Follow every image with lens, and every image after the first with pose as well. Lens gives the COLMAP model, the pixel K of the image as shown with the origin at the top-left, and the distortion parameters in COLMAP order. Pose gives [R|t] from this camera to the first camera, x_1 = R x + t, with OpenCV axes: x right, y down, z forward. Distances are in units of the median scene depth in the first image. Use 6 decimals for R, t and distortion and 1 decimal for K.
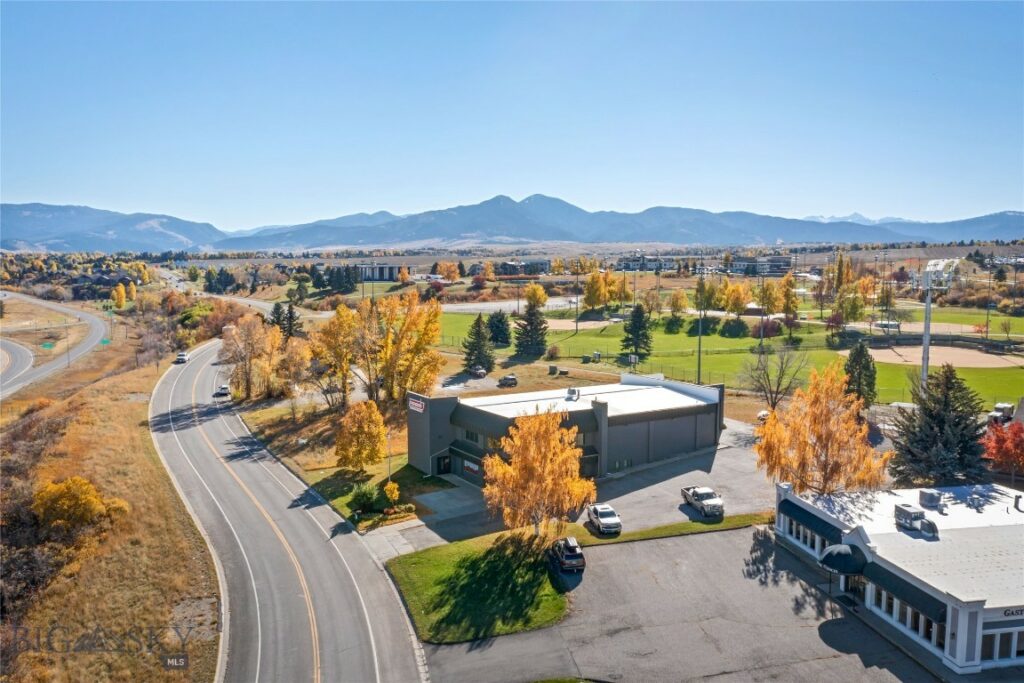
lens RADIAL K [[803.7, 0, 512.0], [0, 803.7, 341.5], [0, 0, 1]] dist [-0.012785, -0.005962]
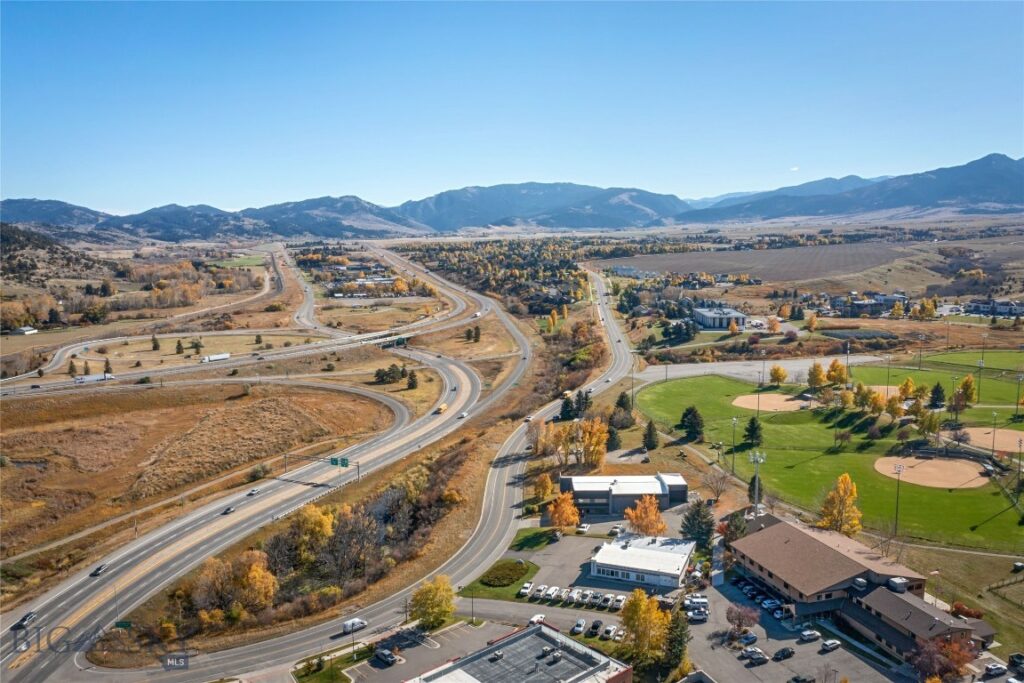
lens RADIAL K [[803.7, 0, 512.0], [0, 803.7, 341.5], [0, 0, 1]] dist [-0.012785, -0.005962]
pose [[0.848075, 0.062244, -0.526208, 1.456686], [-0.039740, 0.997751, 0.053975, -0.665944], [0.528384, -0.024864, 0.848641, -1.808285]]
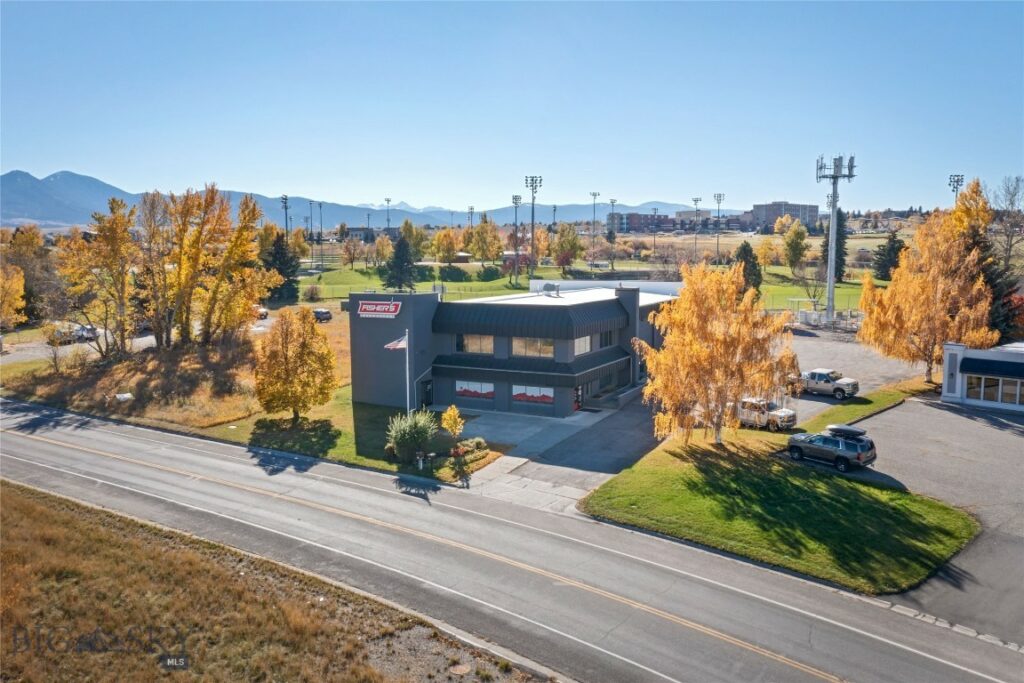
lens RADIAL K [[803.7, 0, 512.0], [0, 803.7, 341.5], [0, 0, 1]] dist [-0.012785, -0.005962]
pose [[0.859558, -0.062666, 0.507182, -0.437892], [0.054186, 0.998034, 0.031481, 0.109319], [-0.508158, 0.000422, 0.861264, 0.441427]]
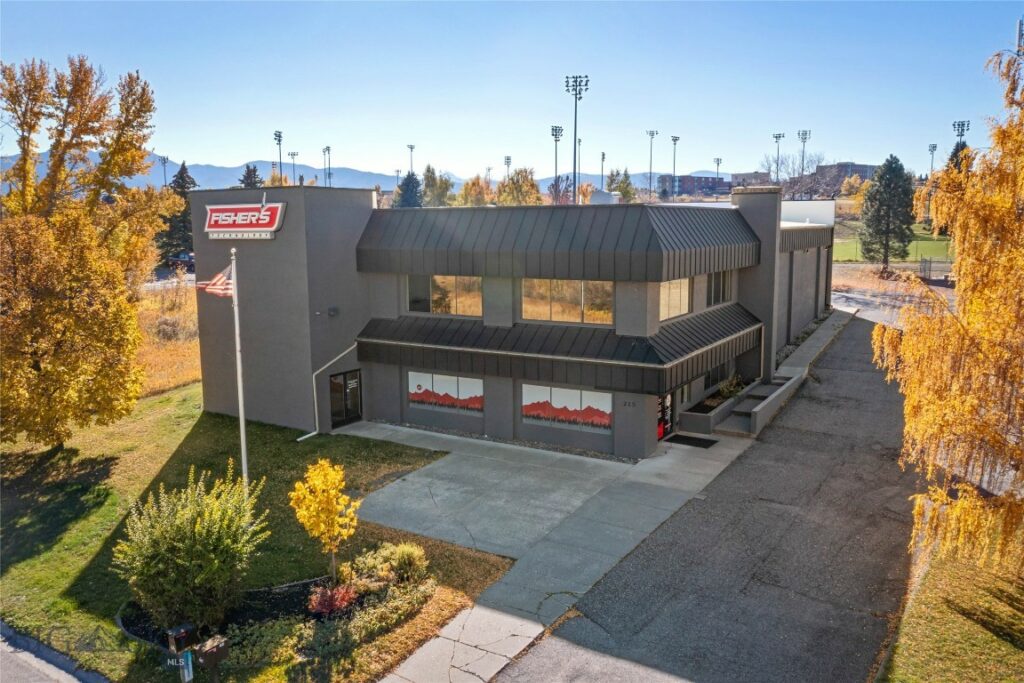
lens RADIAL K [[803.7, 0, 512.0], [0, 803.7, 341.5], [0, 0, 1]] dist [-0.012785, -0.005962]
pose [[0.887052, -0.075223, 0.455499, -0.206107], [0.051154, 0.996576, 0.064960, 0.133992], [-0.458826, -0.034322, 0.887863, 0.803654]]
